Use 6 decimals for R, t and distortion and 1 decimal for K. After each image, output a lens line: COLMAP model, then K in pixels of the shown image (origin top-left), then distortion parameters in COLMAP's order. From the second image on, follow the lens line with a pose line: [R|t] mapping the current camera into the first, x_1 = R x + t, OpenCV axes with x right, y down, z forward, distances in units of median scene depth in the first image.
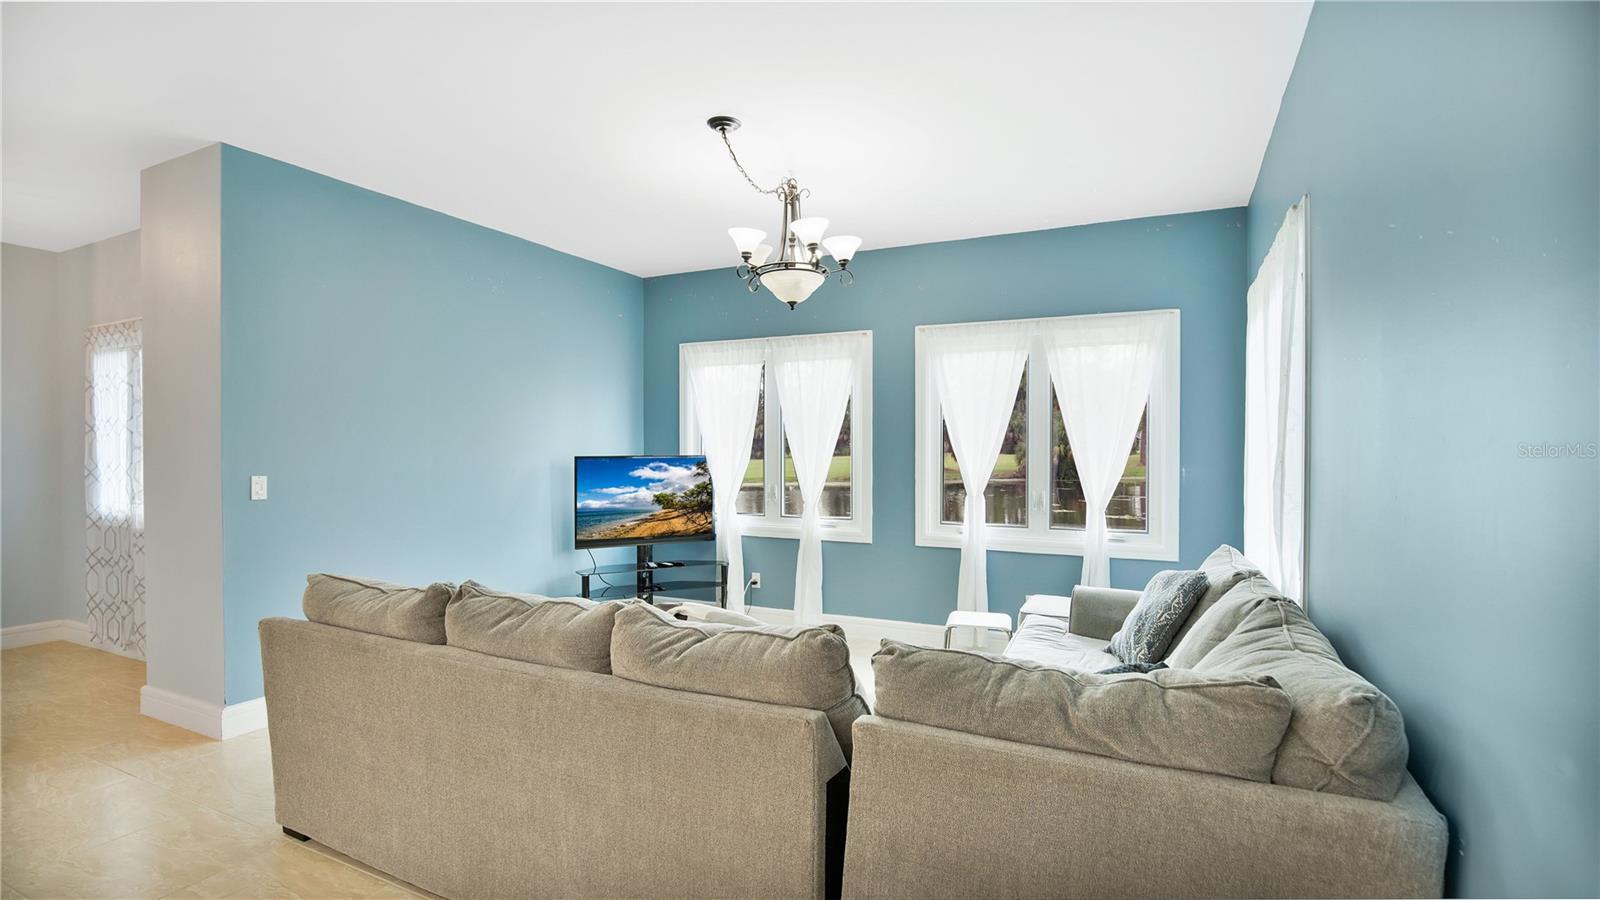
lens RADIAL K [[765.0, 0, 806.8], [0, 765.0, 461.4], [0, 0, 1]] dist [0.002674, -0.001454]
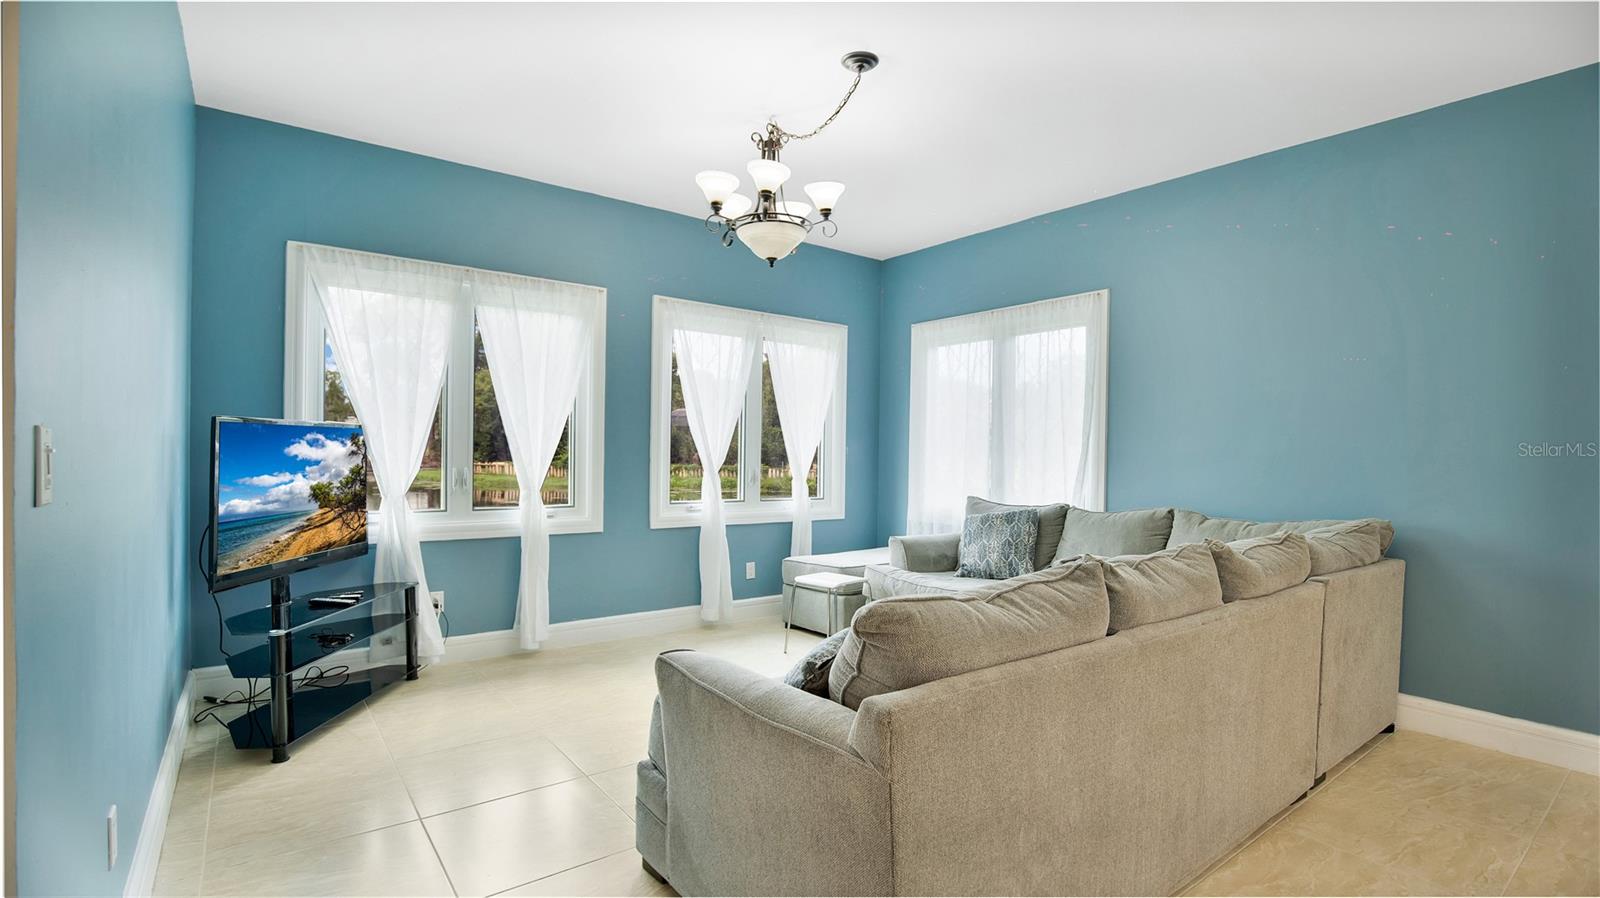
lens RADIAL K [[734.6, 0, 841.9], [0, 734.6, 450.7], [0, 0, 1]] dist [-0.001360, -0.000131]
pose [[0.468103, 0.004126, 0.883664, -0.522515], [-0.009354, 0.999956, 0.000286, 0.011748], [-0.883624, -0.008400, 0.468121, 0.359258]]
